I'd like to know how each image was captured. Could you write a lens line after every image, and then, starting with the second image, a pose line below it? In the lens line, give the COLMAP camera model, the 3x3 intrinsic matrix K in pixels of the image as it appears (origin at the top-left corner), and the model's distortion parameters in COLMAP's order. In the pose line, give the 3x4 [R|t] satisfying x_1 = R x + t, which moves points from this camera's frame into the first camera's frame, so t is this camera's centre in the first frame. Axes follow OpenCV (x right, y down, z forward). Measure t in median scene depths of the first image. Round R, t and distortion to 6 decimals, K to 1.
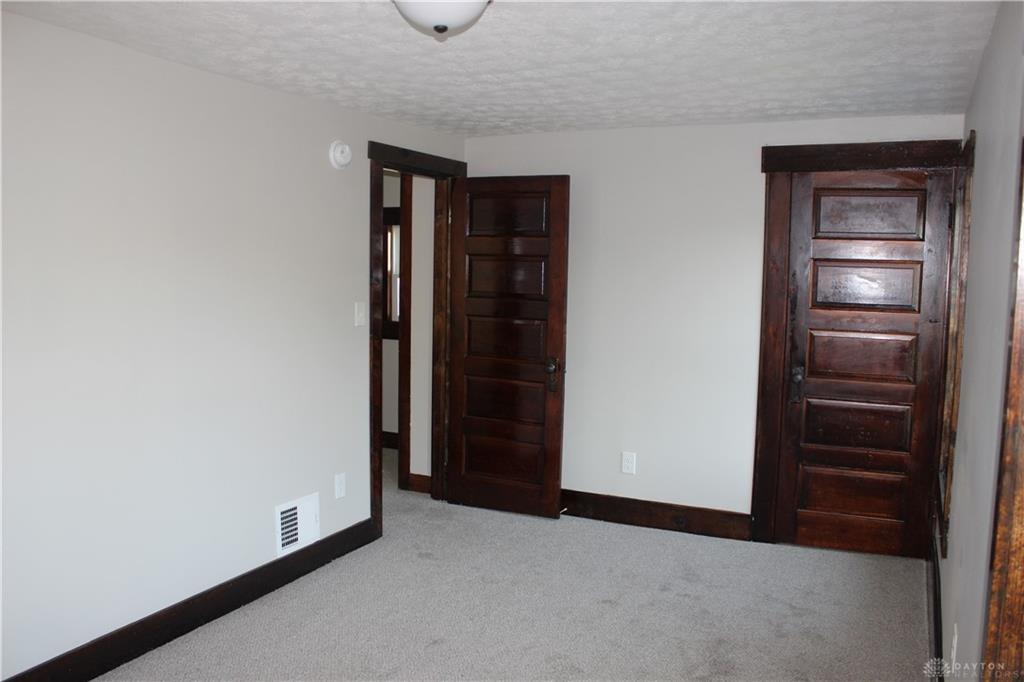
lens RADIAL K [[861.1, 0, 526.8], [0, 861.1, 345.4], [0, 0, 1]] dist [-0.159341, 0.164900]
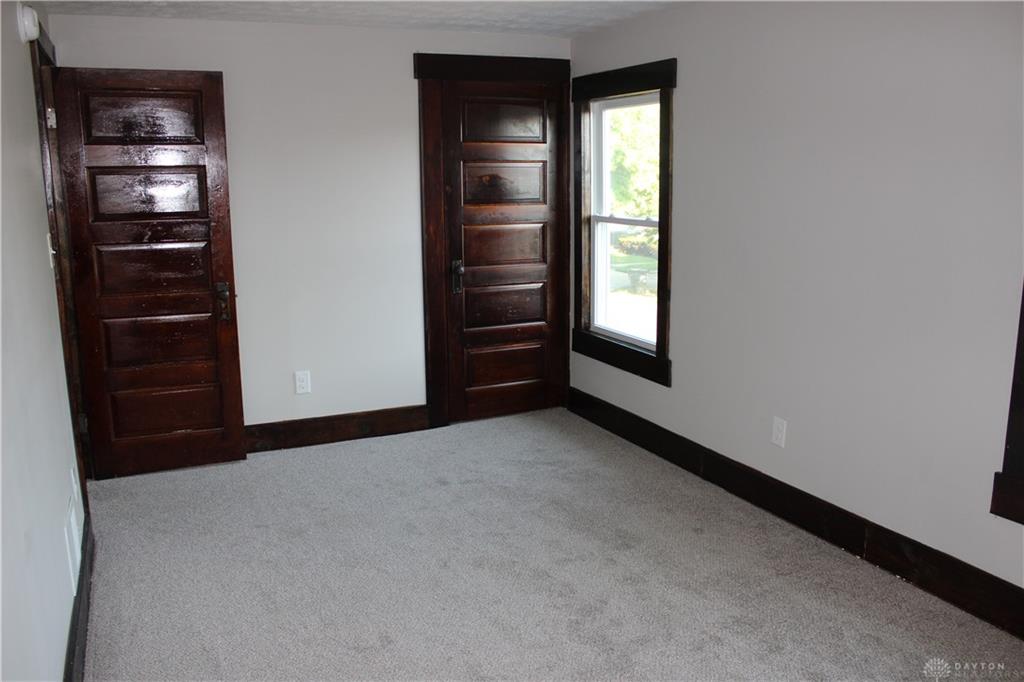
lens RADIAL K [[861.1, 0, 526.8], [0, 861.1, 345.4], [0, 0, 1]] dist [-0.159341, 0.164900]
pose [[0.632568, -0.176449, 0.754138, -0.475834], [0.091911, 0.983924, 0.153118, -0.028514], [-0.769032, -0.027544, 0.638616, 0.222033]]
